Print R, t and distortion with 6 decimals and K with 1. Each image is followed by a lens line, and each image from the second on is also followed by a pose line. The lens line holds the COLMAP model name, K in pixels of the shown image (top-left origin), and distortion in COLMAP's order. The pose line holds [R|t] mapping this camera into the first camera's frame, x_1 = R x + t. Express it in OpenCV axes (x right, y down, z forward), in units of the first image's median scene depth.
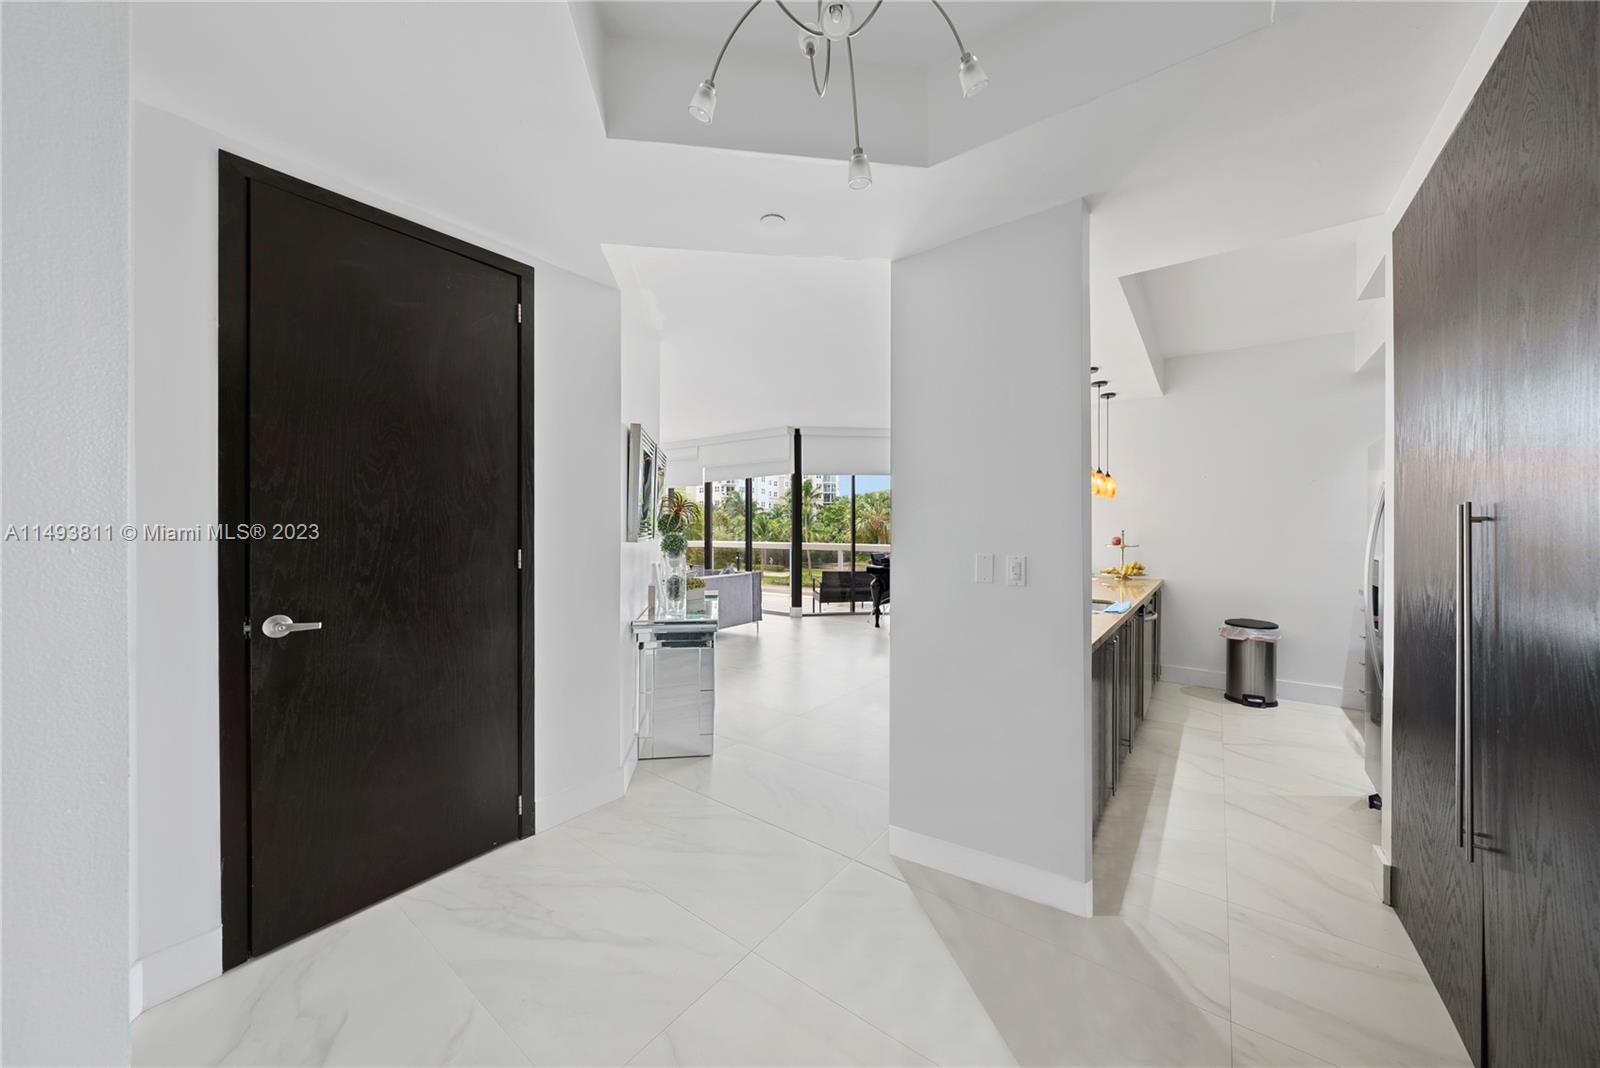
lens RADIAL K [[546.8, 0, 801.7], [0, 546.8, 536.6], [0, 0, 1]] dist [-0.002186, -0.000141]
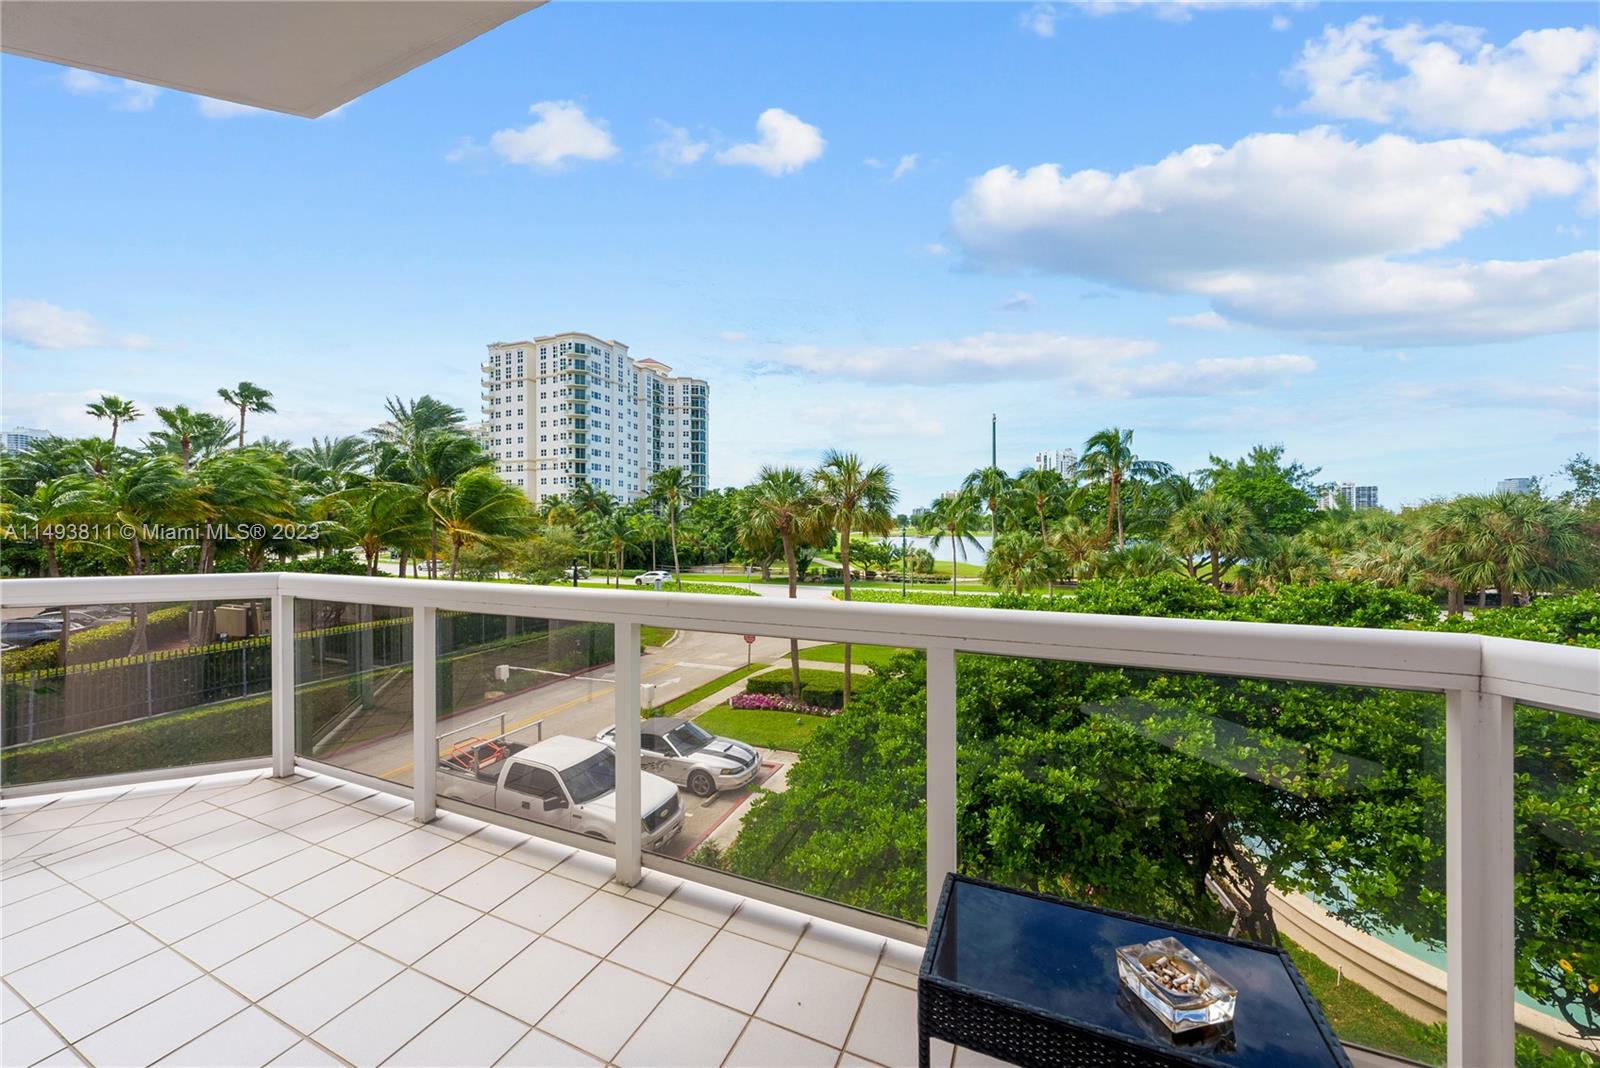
lens RADIAL K [[546.8, 0, 794.0], [0, 546.8, 528.4], [0, 0, 1]] dist [-0.002186, -0.000141]
pose [[0.973700, -0.003050, 0.227815, -0.012312], [0.005849, 0.999915, -0.011613, -0.007064], [-0.227760, 0.012640, 0.973635, 1.185768]]
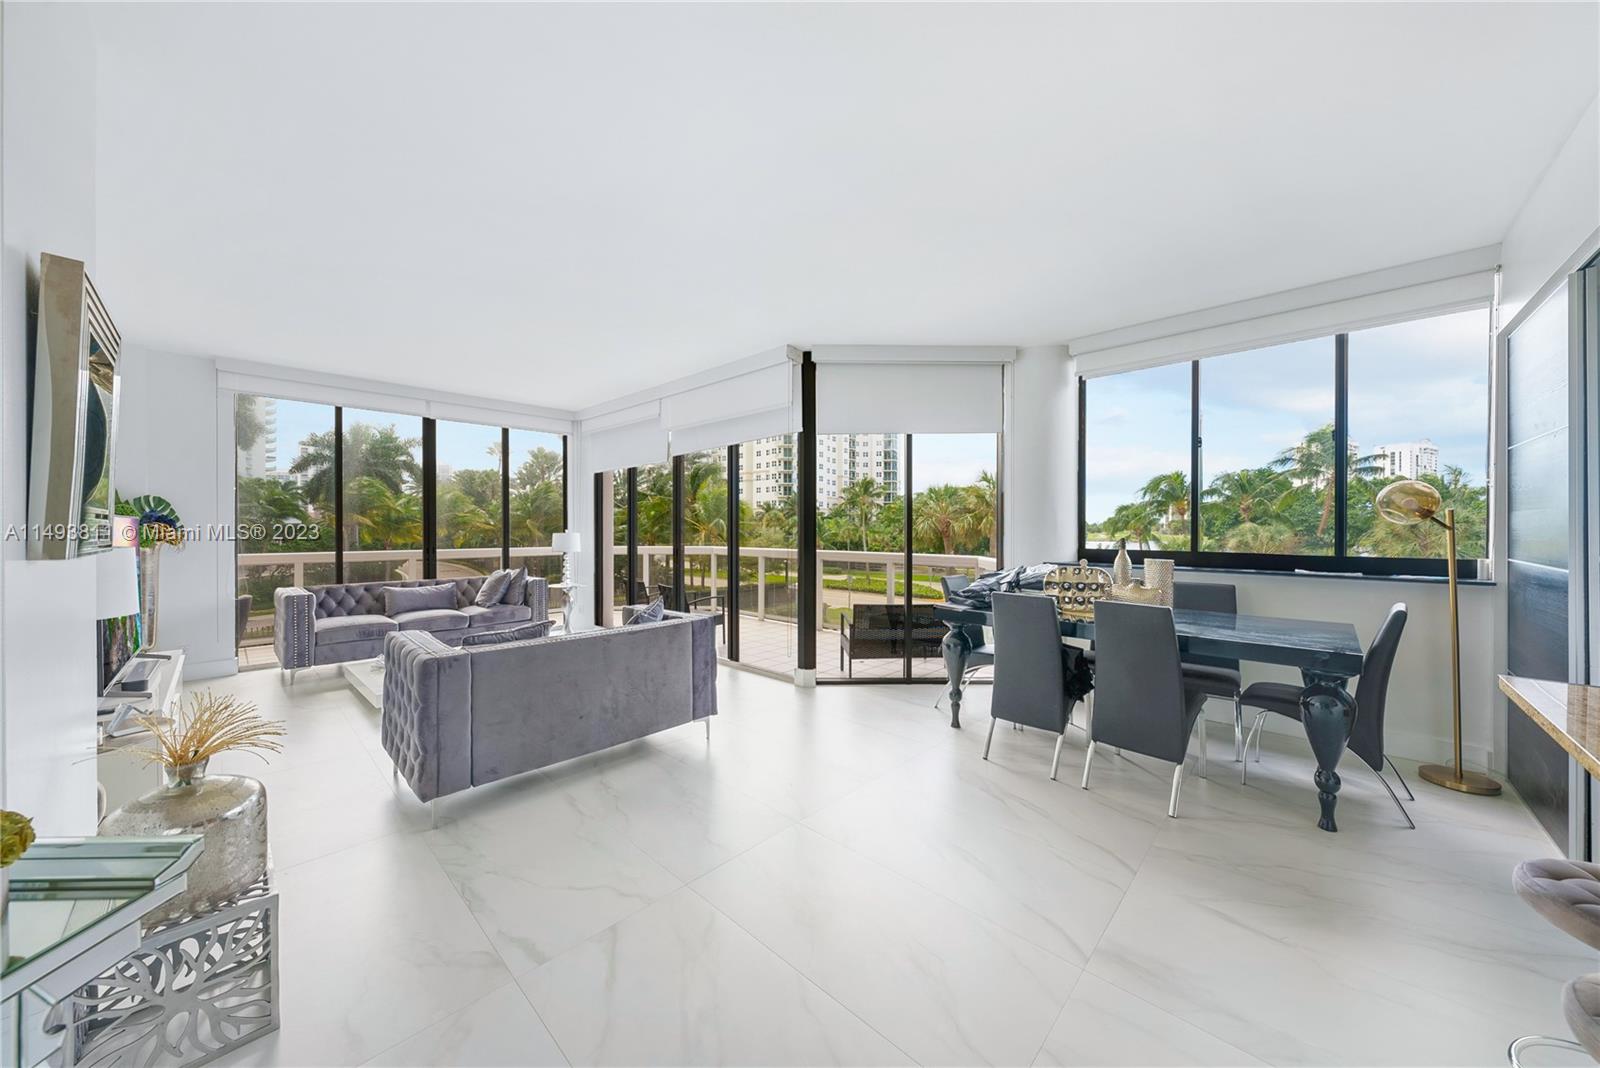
lens RADIAL K [[546.8, 0, 804.9], [0, 546.8, 521.4], [0, 0, 1]] dist [-0.002186, -0.000141]
pose [[0.994338, -0.000486, -0.106263, 0.047219], [-0.002582, 0.999584, -0.028727, -0.004978], [0.106233, 0.028838, 0.993923, 0.421423]]
